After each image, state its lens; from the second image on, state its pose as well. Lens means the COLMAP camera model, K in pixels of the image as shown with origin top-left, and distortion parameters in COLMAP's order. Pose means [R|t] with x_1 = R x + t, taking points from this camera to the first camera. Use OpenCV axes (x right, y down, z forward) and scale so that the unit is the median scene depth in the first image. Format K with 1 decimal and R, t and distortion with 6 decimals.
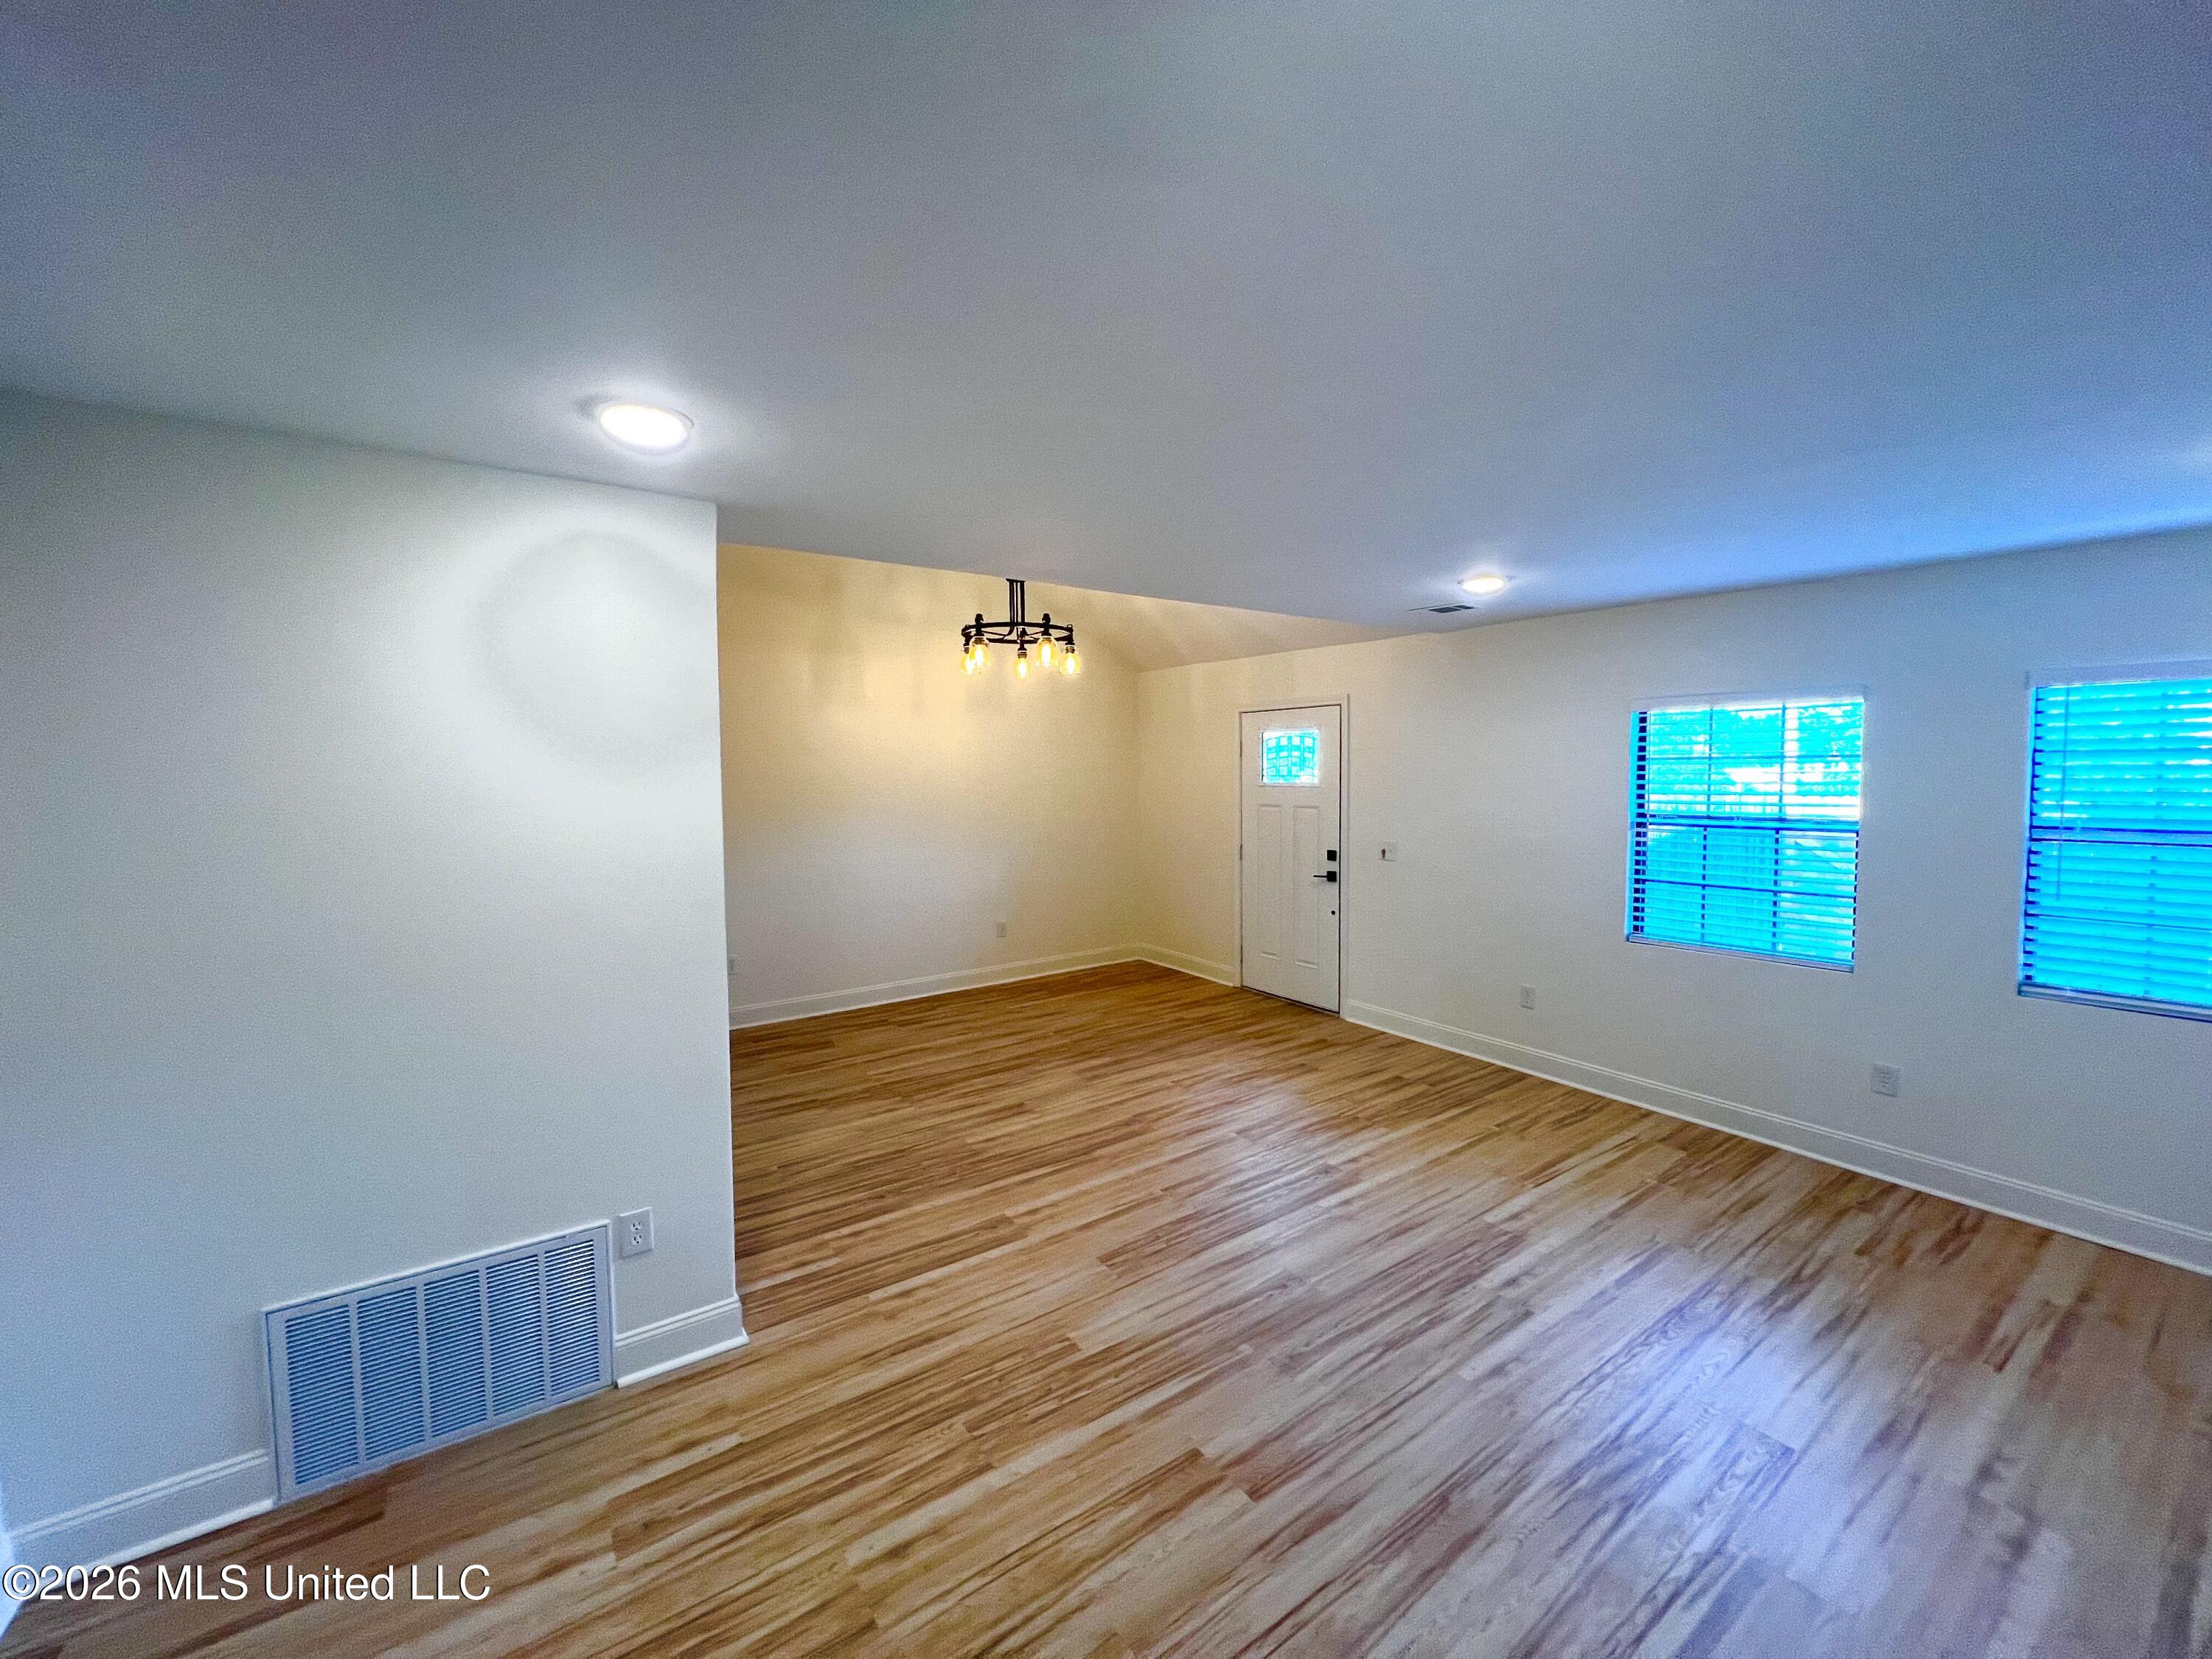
lens RADIAL K [[889.1, 0, 1104.9], [0, 889.1, 818.7], [0, 0, 1]] dist [0.001268, 0.000727]
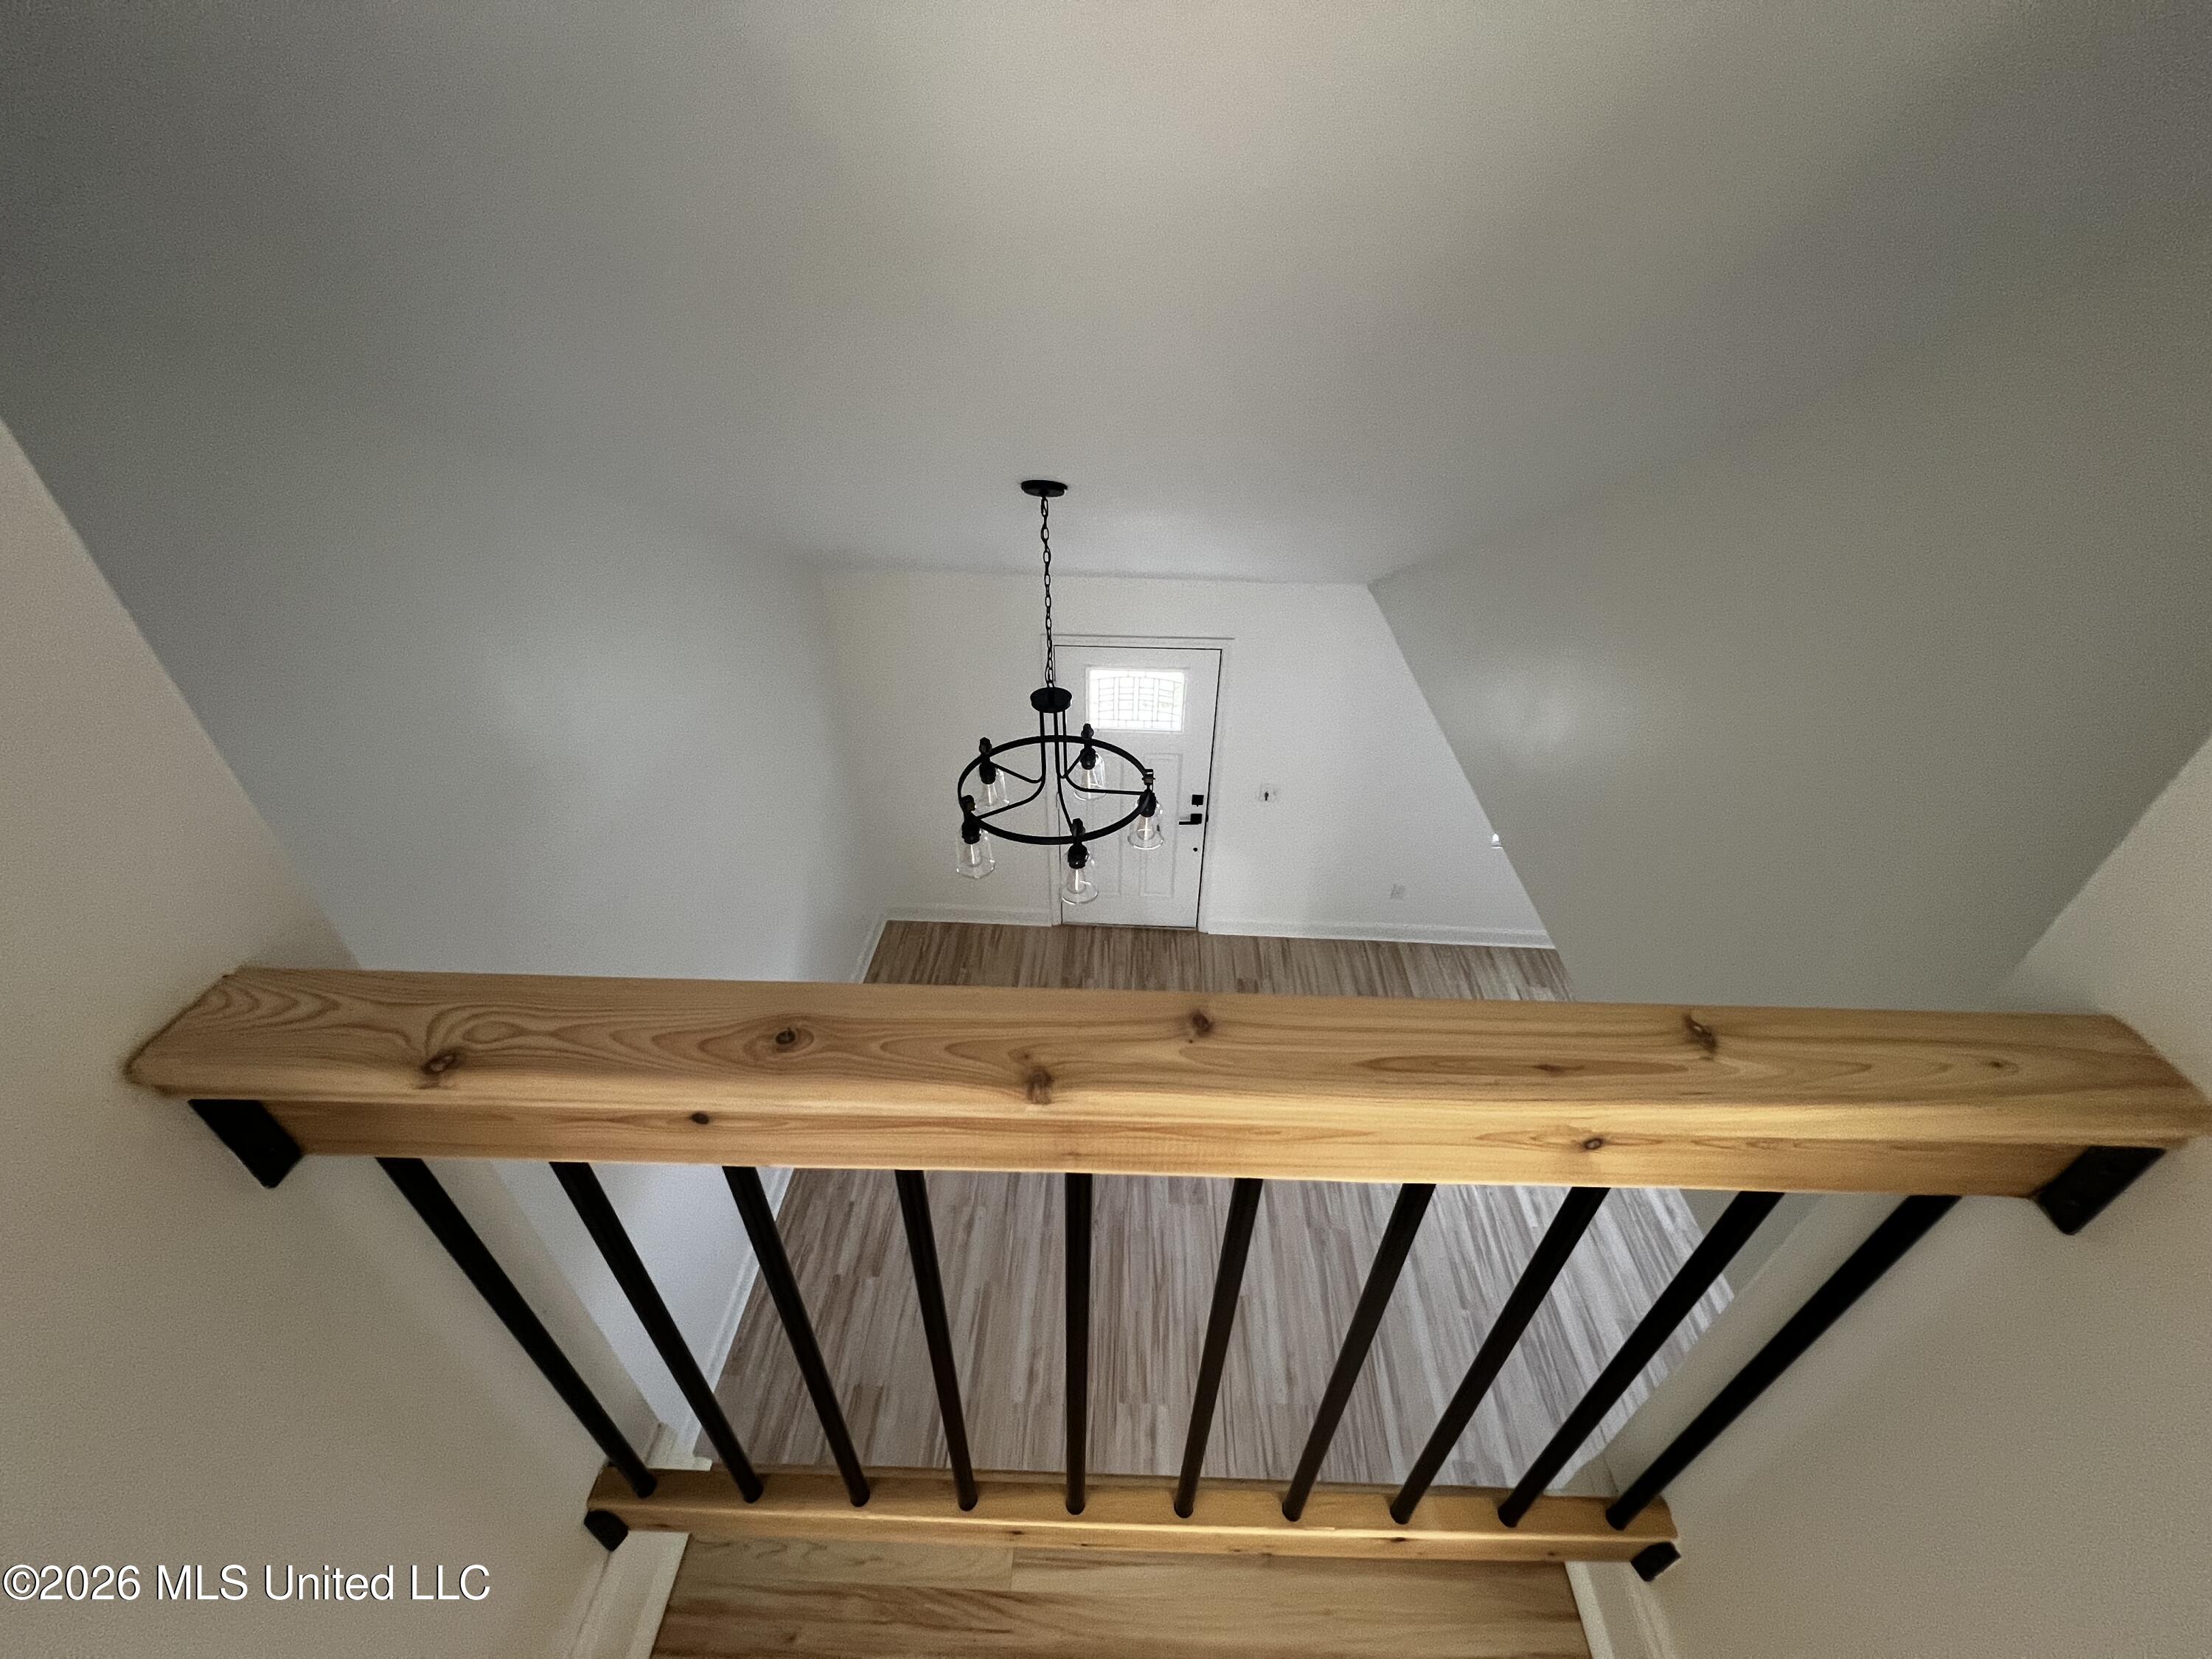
lens RADIAL K [[889.1, 0, 1103.8], [0, 889.1, 831.7], [0, 0, 1]] dist [0.001268, 0.000727]
pose [[0.613133, -0.449324, 0.649750, -0.592530], [0.030202, 0.835222, 0.549083, -0.626977], [-0.789402, -0.317038, 0.525673, 0.845077]]
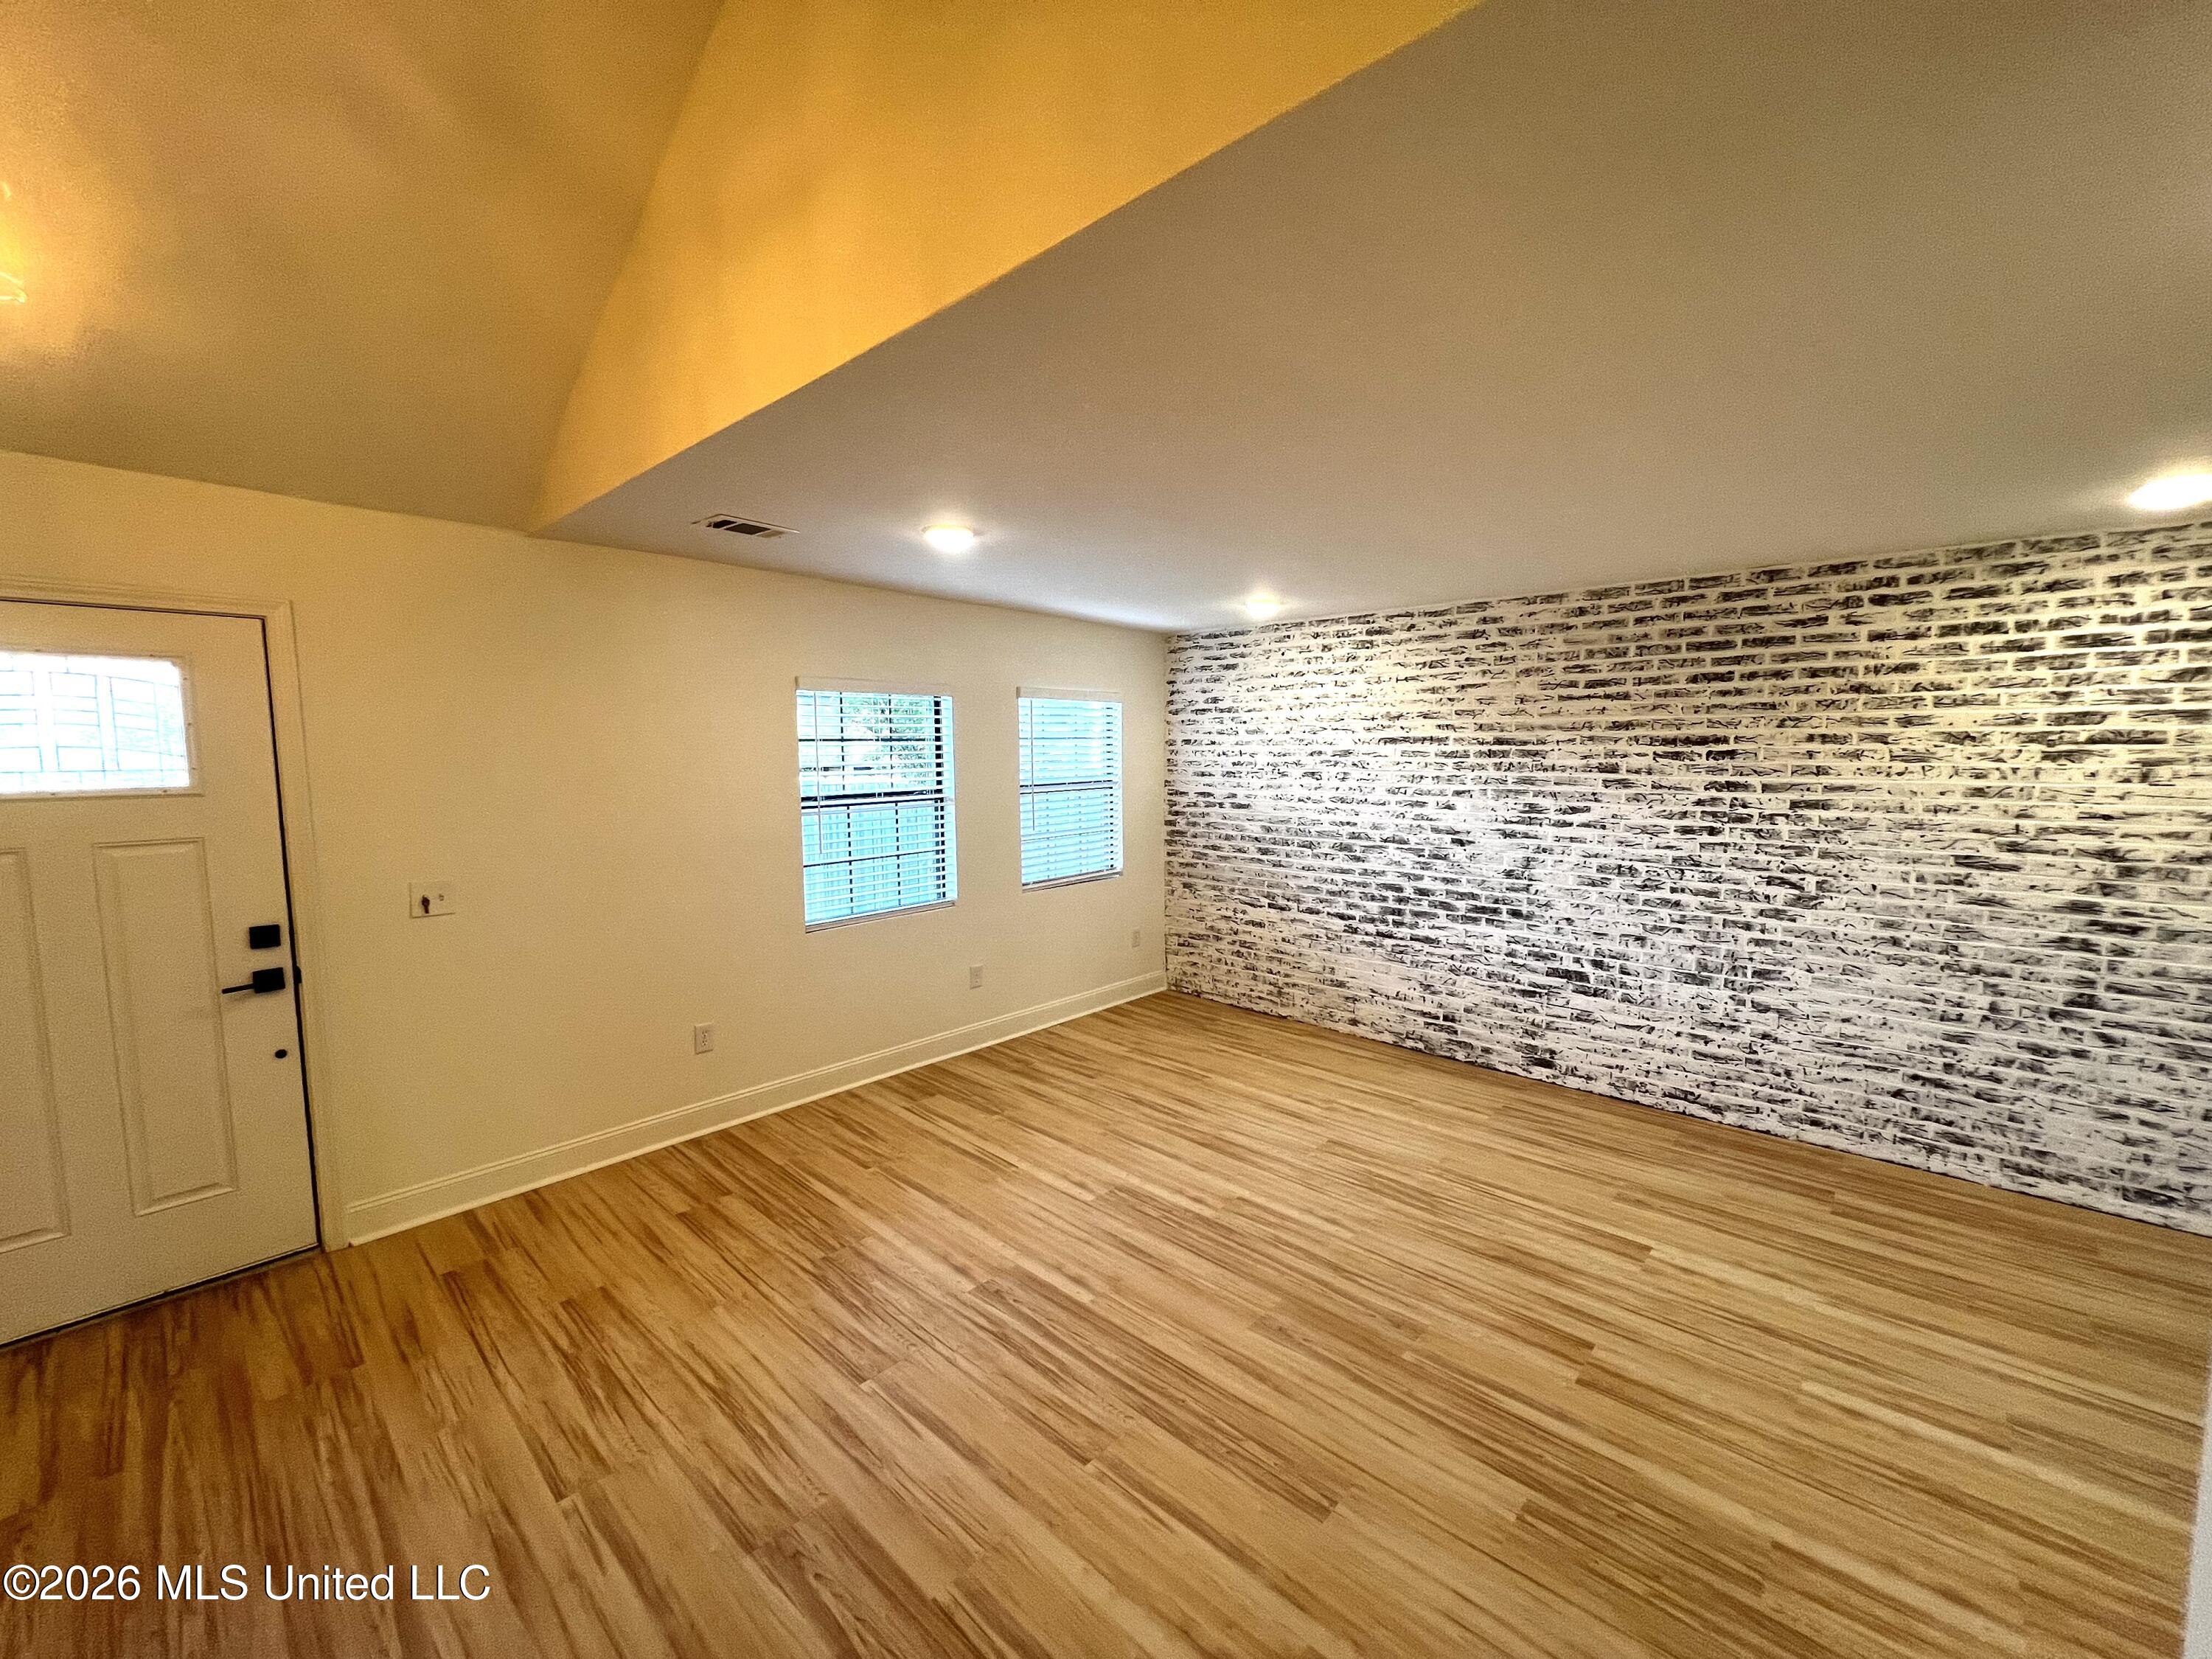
lens RADIAL K [[889.1, 0, 1097.4], [0, 889.1, 818.0], [0, 0, 1]] dist [0.001268, 0.000727]
pose [[-0.205932, -0.074033, 0.975762, -0.423775], [0.061500, 0.994184, 0.088410, -0.052342], [-0.976632, 0.078216, -0.200181, 0.947334]]
